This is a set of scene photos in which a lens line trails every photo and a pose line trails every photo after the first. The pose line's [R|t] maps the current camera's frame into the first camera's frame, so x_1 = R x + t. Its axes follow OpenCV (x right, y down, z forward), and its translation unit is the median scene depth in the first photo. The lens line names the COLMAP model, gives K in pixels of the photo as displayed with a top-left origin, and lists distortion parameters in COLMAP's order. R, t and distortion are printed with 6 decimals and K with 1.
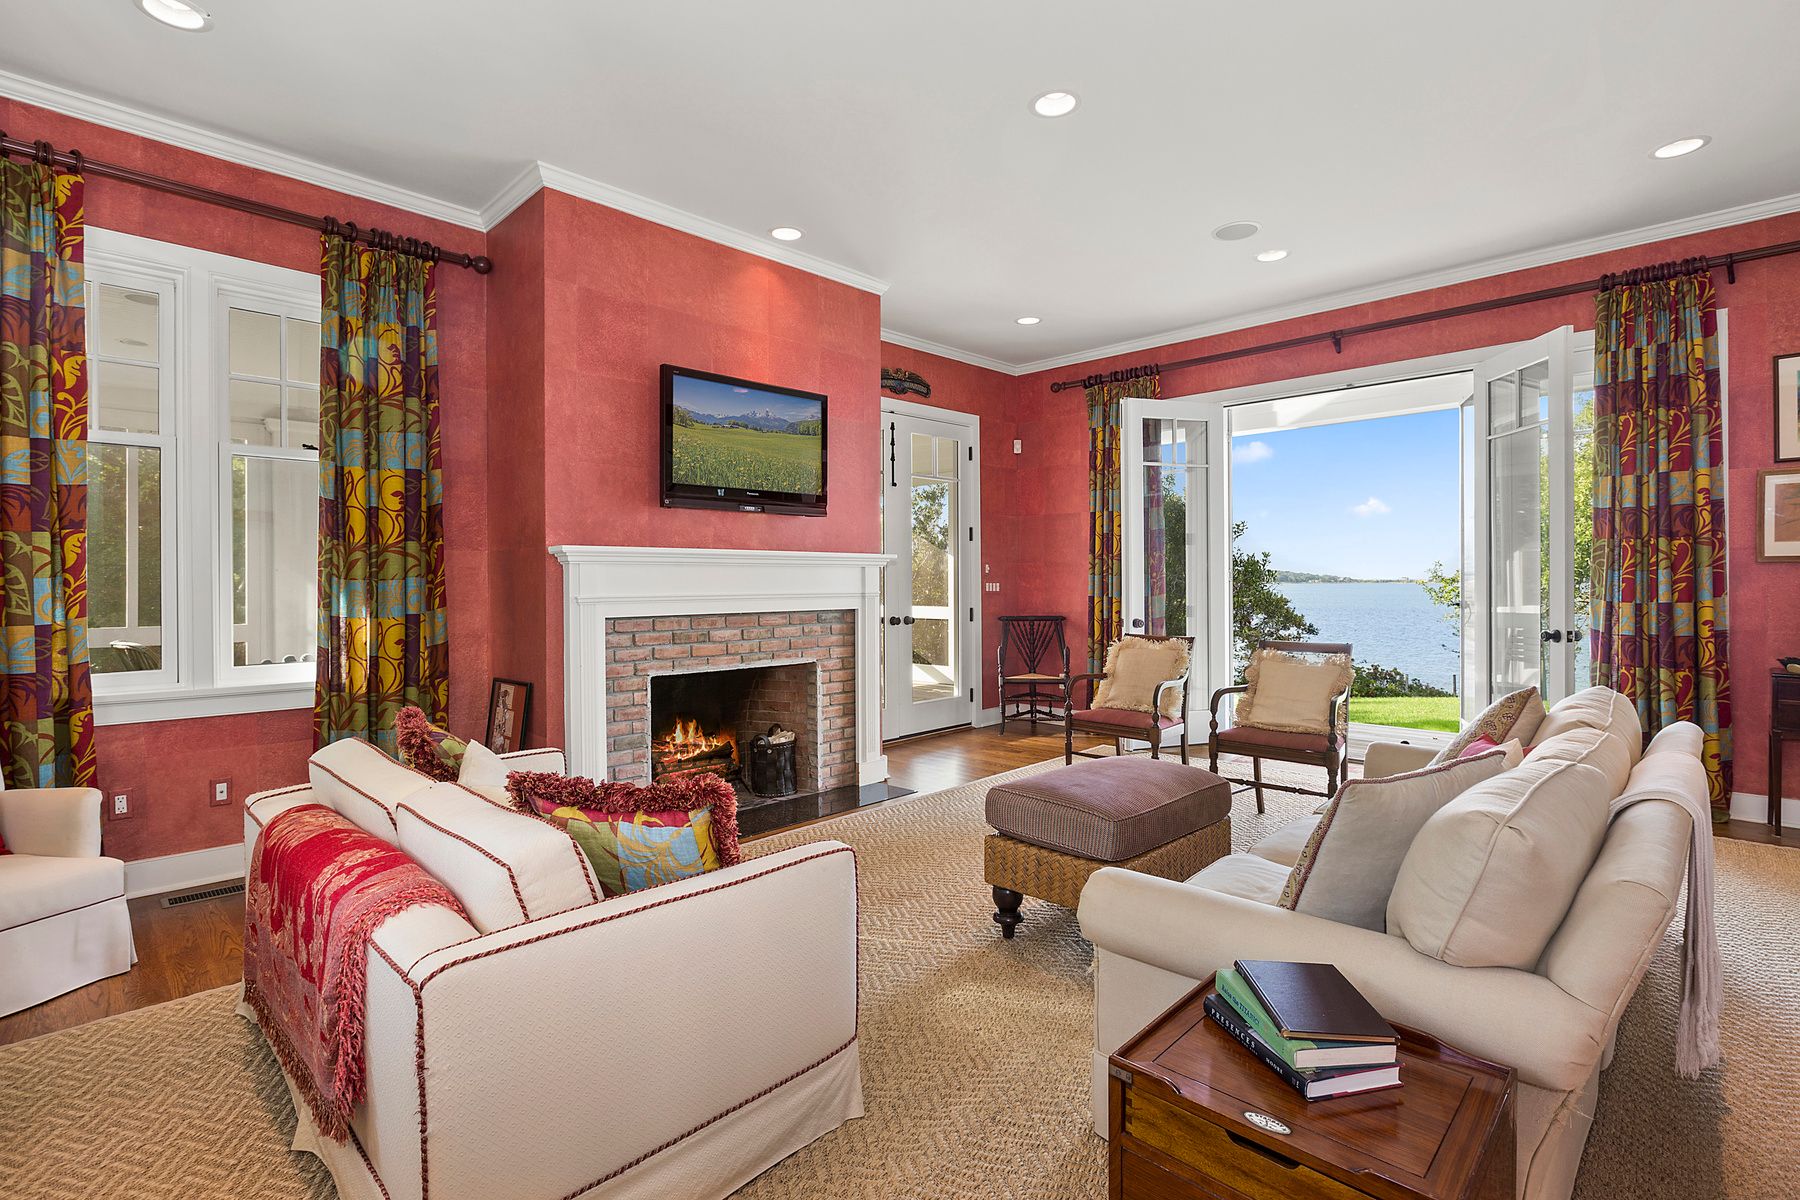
lens RADIAL K [[851.4, 0, 897.9], [0, 851.4, 591.1], [0, 0, 1]] dist [-0.025738, -0.000173]
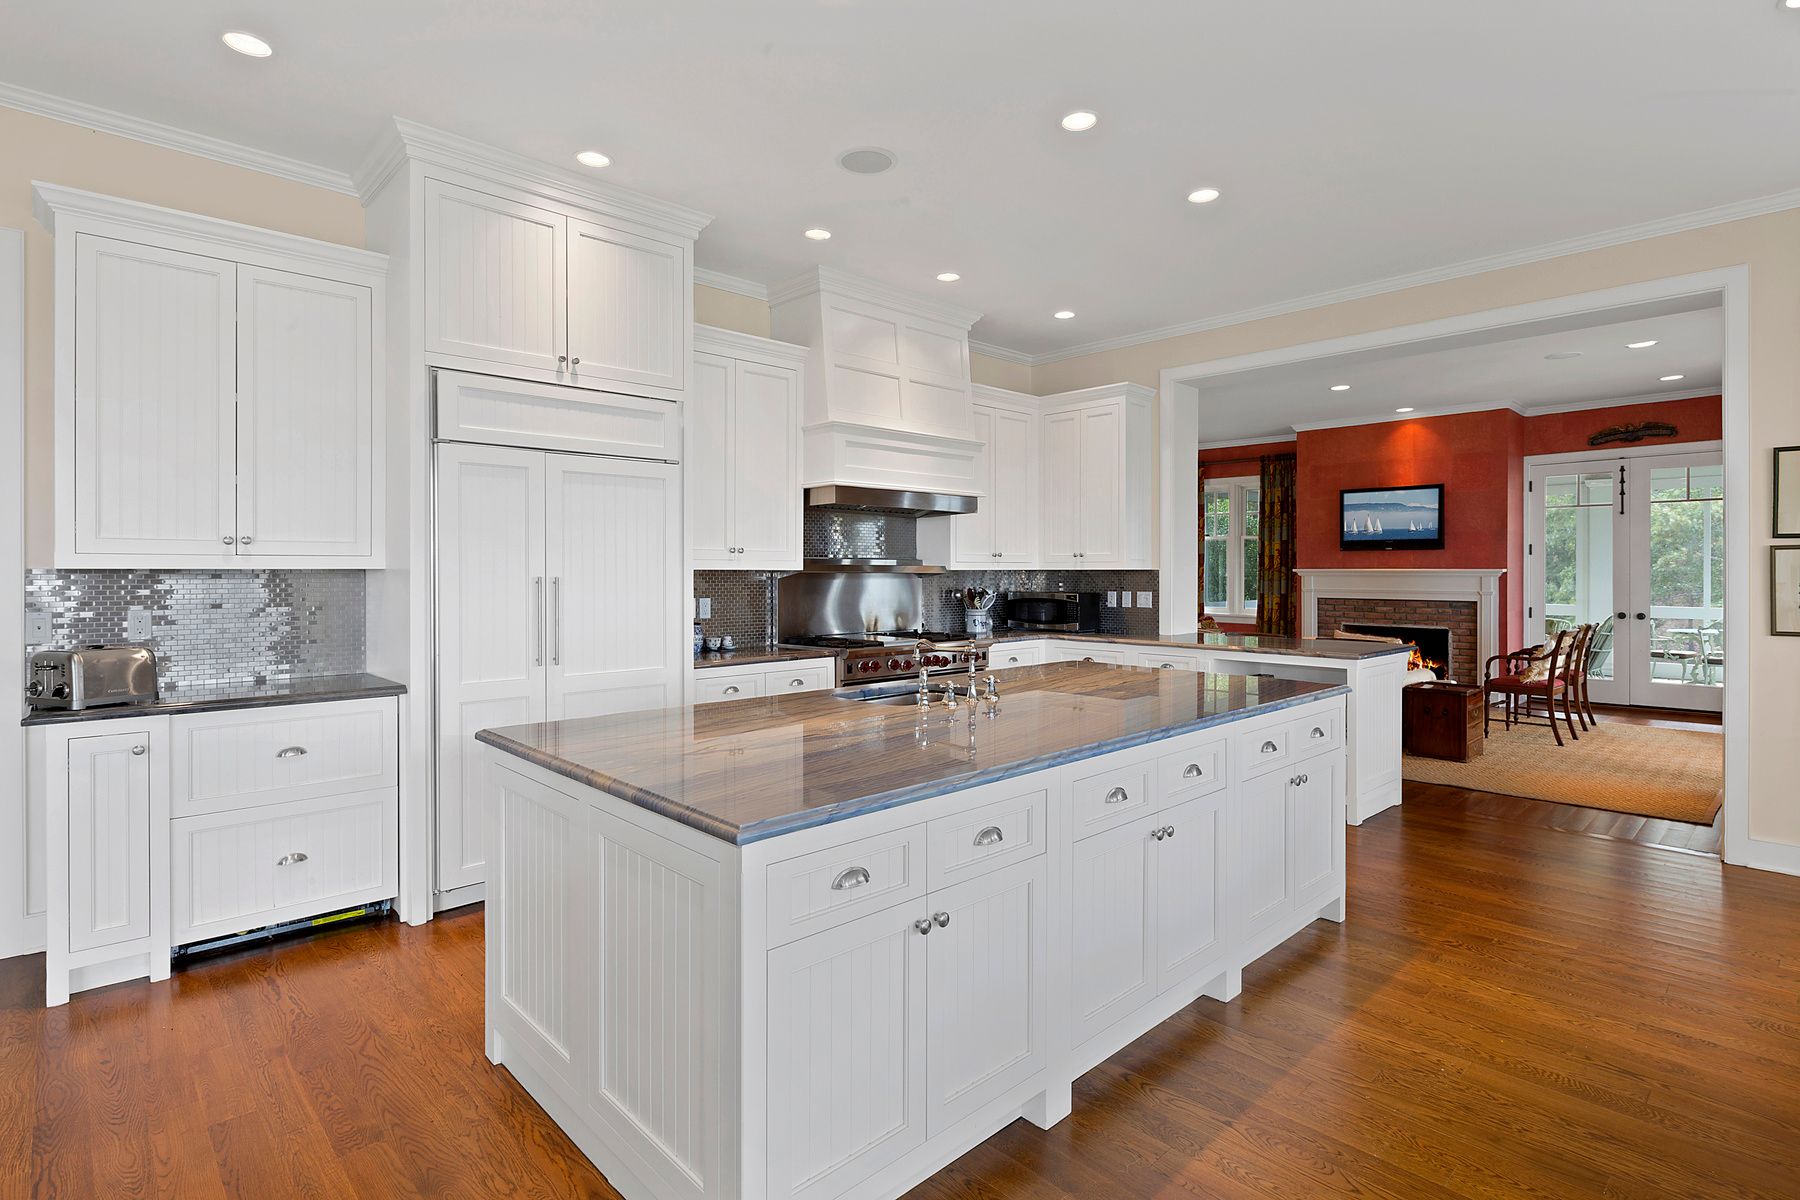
lens RADIAL K [[889.0, 0, 897.8], [0, 889.0, 583.2], [0, 0, 1]] dist [0.000826, 0.000063]
pose [[-0.041073, 0.022250, -0.998908, 2.186585], [-0.006377, 0.999726, 0.022531, -0.059603], [0.999136, 0.007296, -0.040920, -0.111021]]
